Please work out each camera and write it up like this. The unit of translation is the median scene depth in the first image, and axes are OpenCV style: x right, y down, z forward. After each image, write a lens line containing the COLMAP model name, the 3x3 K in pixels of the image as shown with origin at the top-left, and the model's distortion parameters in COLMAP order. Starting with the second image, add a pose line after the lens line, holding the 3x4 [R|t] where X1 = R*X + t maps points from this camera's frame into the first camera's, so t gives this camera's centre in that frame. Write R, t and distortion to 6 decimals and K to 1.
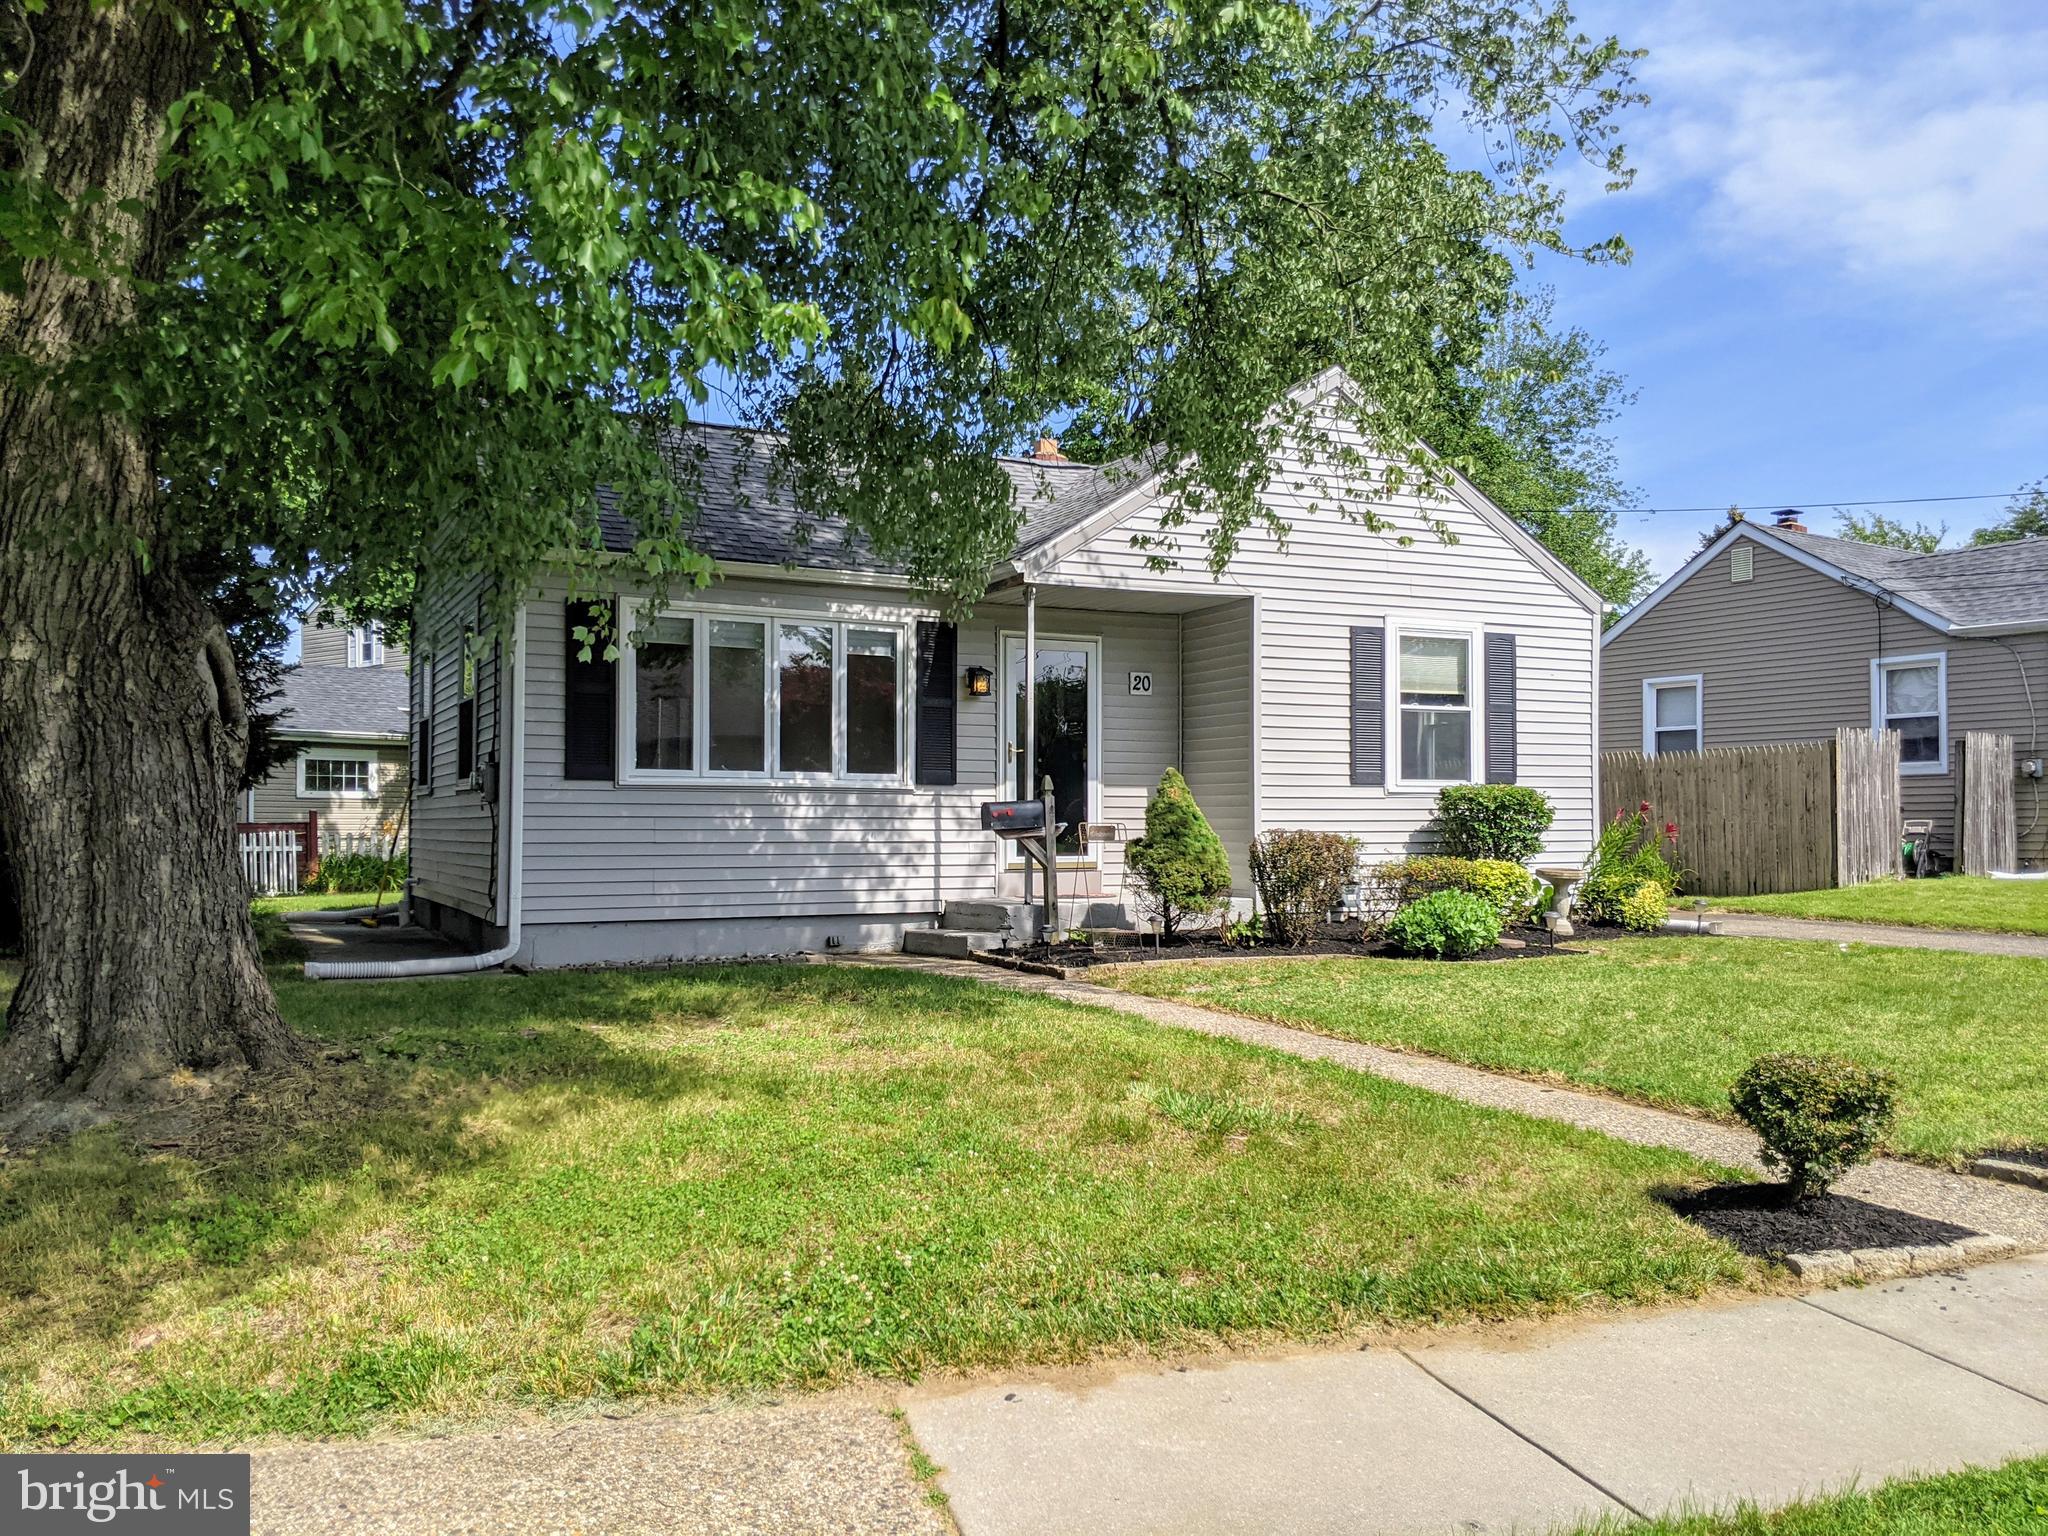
lens RADIAL K [[1644.0, 0, 1024.0], [0, 1644.0, 768.0], [0, 0, 1]] dist [0.003585, -0.005699]
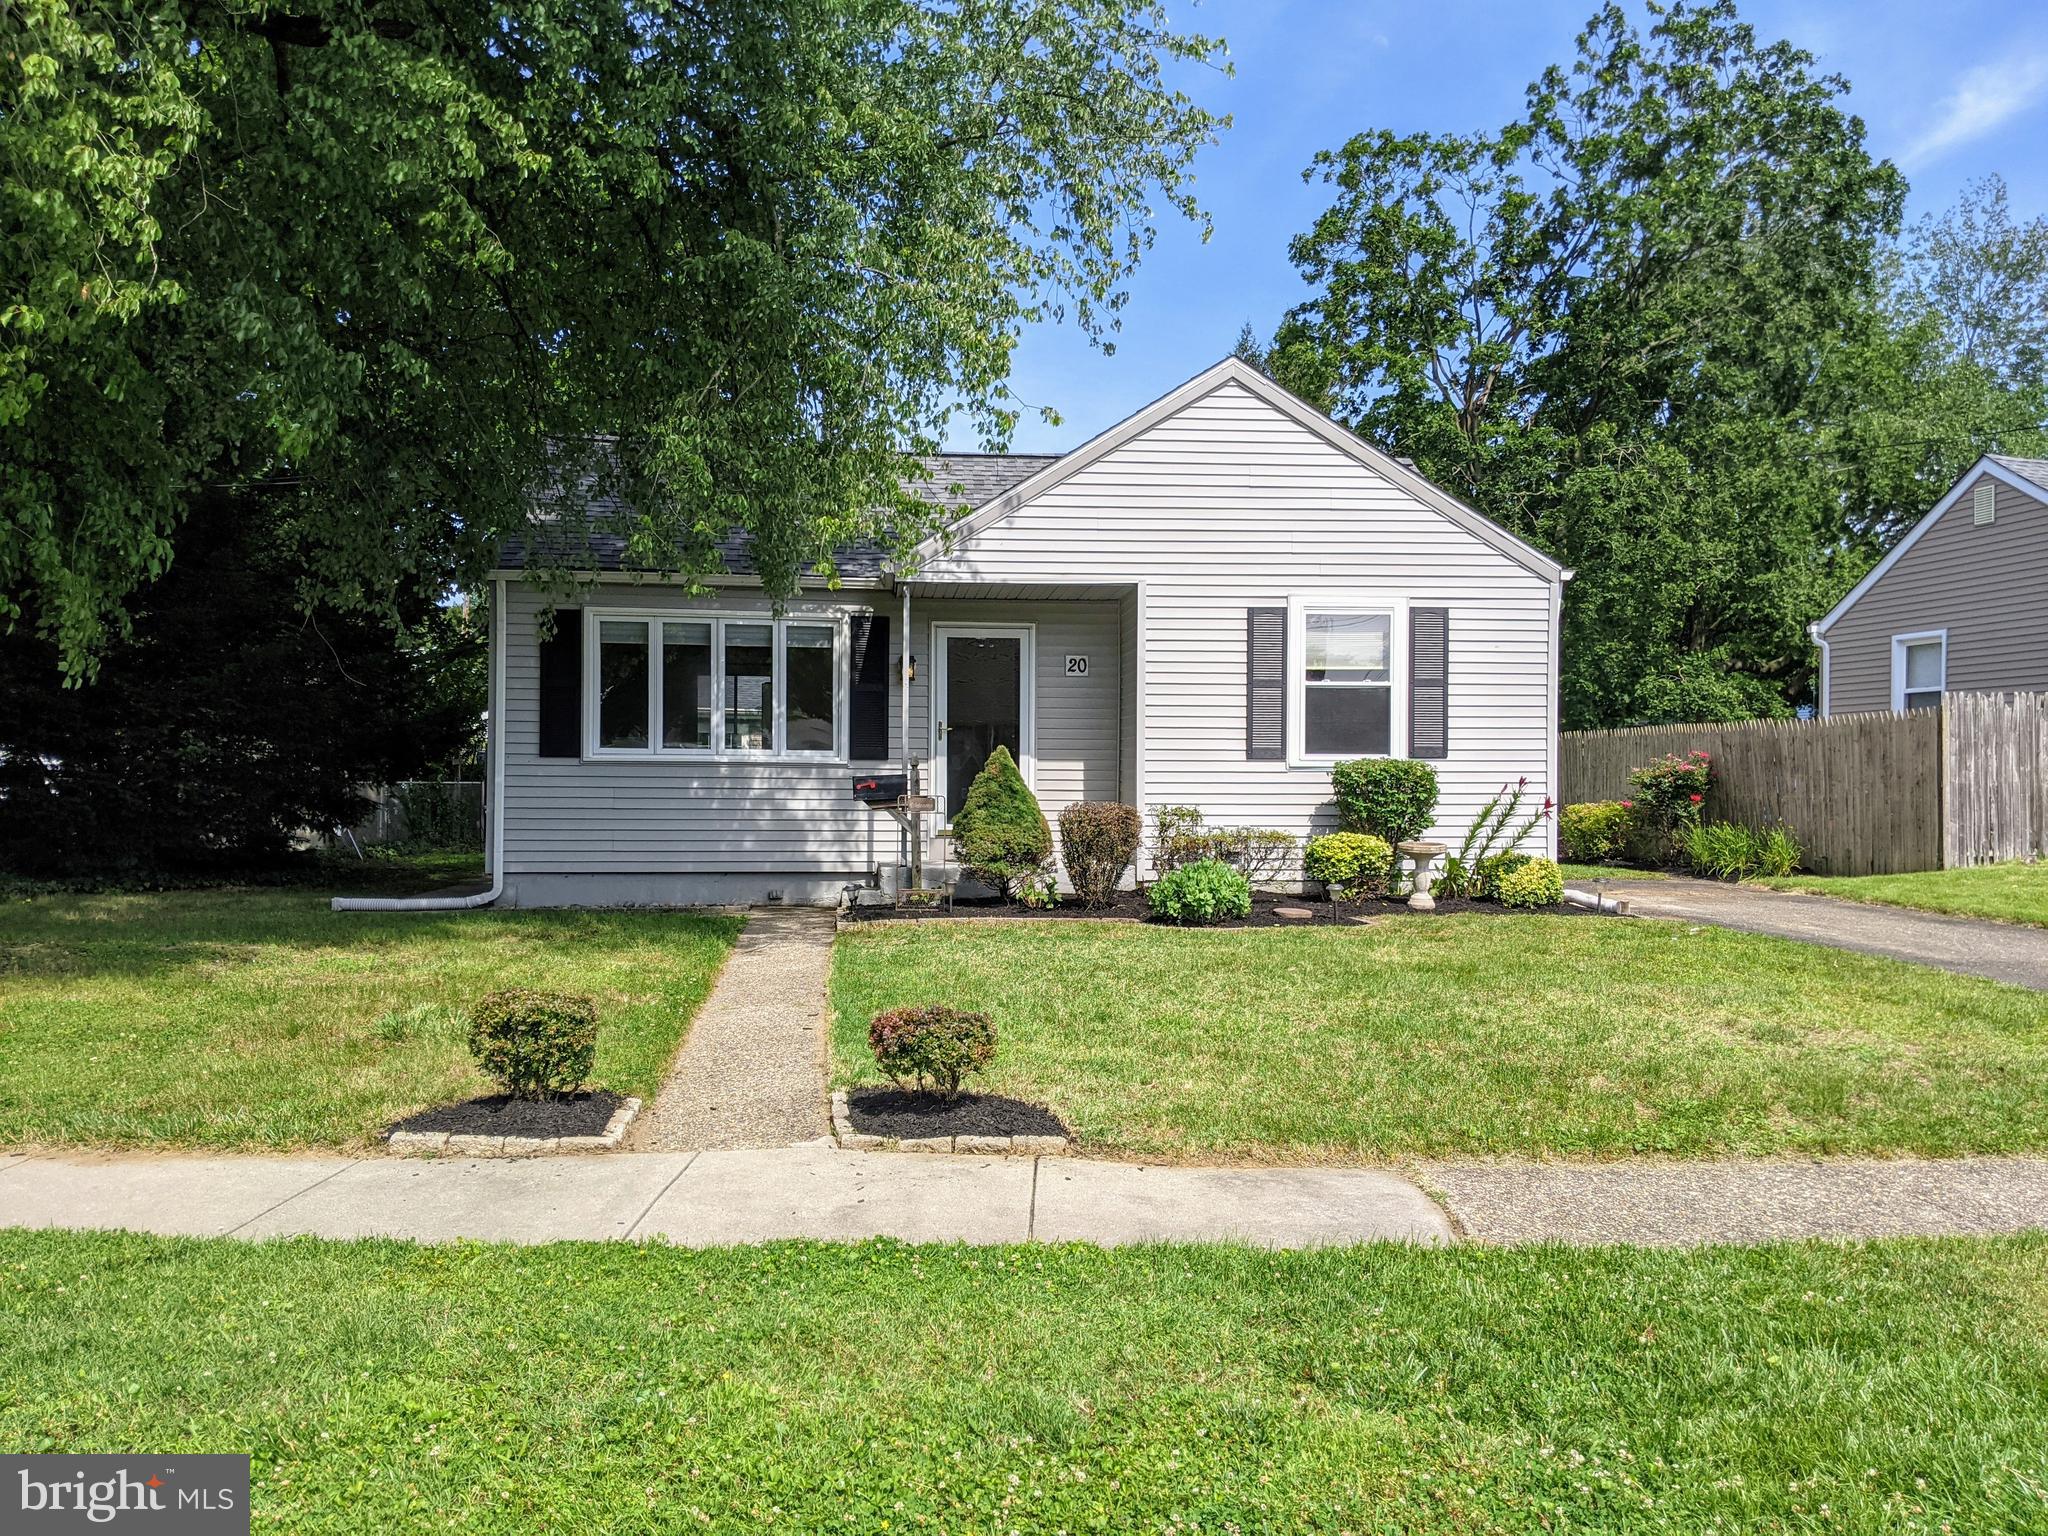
lens RADIAL K [[1644.0, 0, 1024.0], [0, 1644.0, 768.0], [0, 0, 1]] dist [0.003585, -0.005699]
pose [[0.935358, 0.001122, -0.353701, 0.432855], [0.007097, 0.999734, 0.021939, -0.008101], [0.353632, -0.023031, 0.935101, -0.026305]]
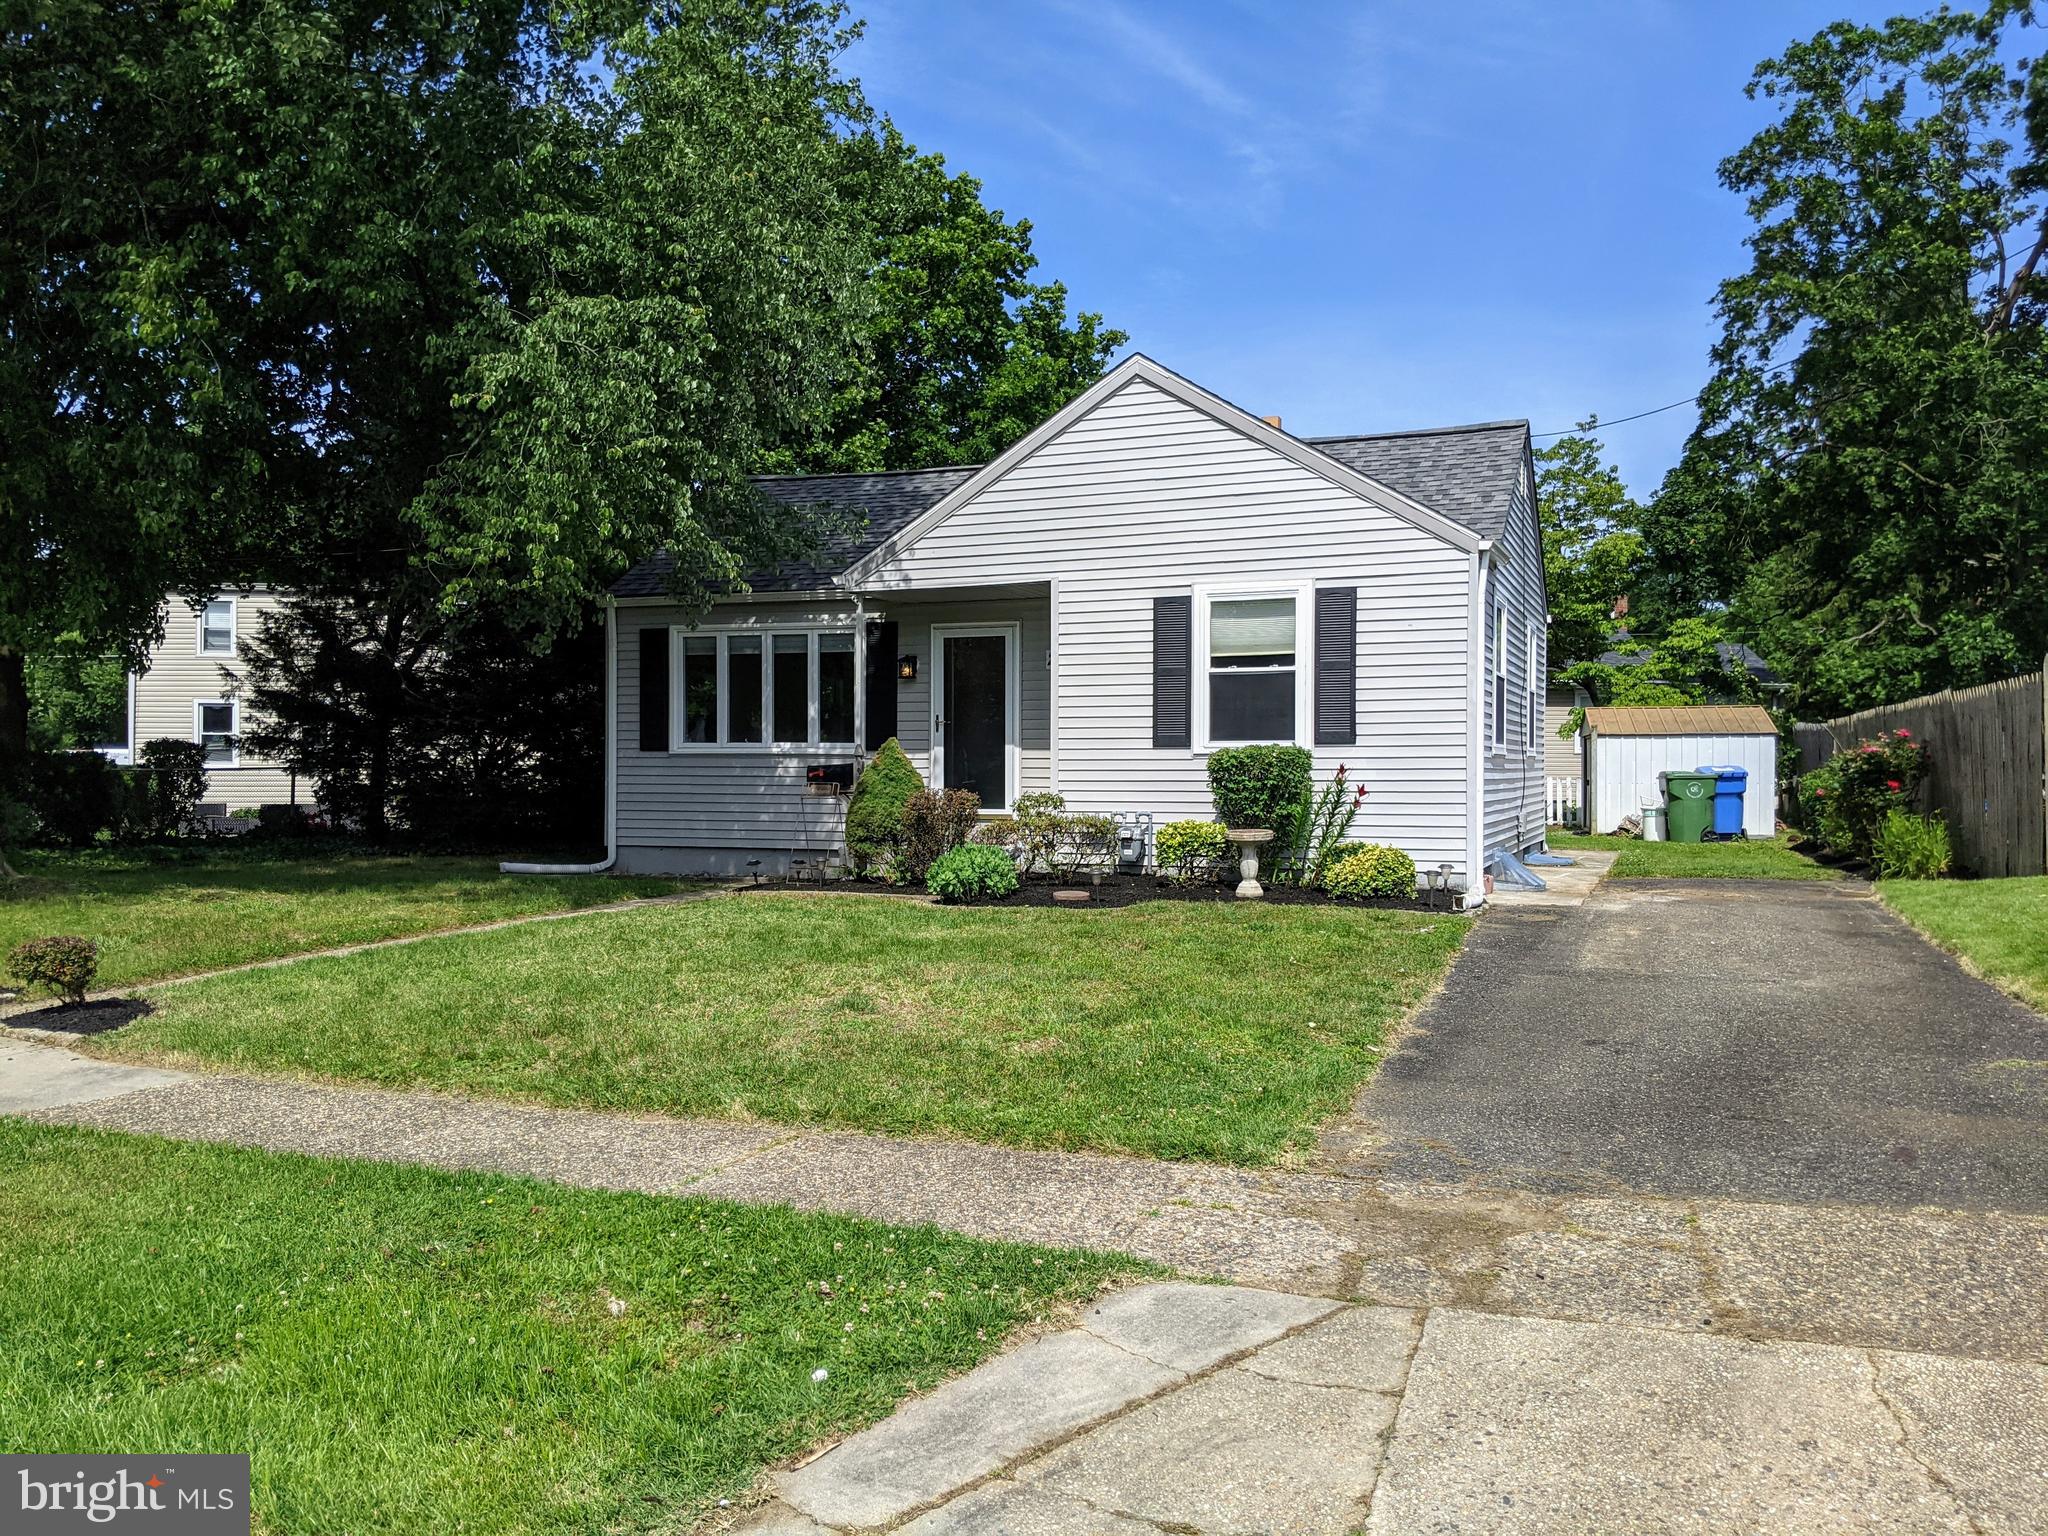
lens RADIAL K [[1644.0, 0, 1024.0], [0, 1644.0, 768.0], [0, 0, 1]] dist [0.003585, -0.005699]
pose [[0.660066, -0.000694, -0.751207, 0.938276], [0.022132, 0.999583, 0.018524, 0.002267], [0.750882, -0.028853, 0.659806, 0.232366]]
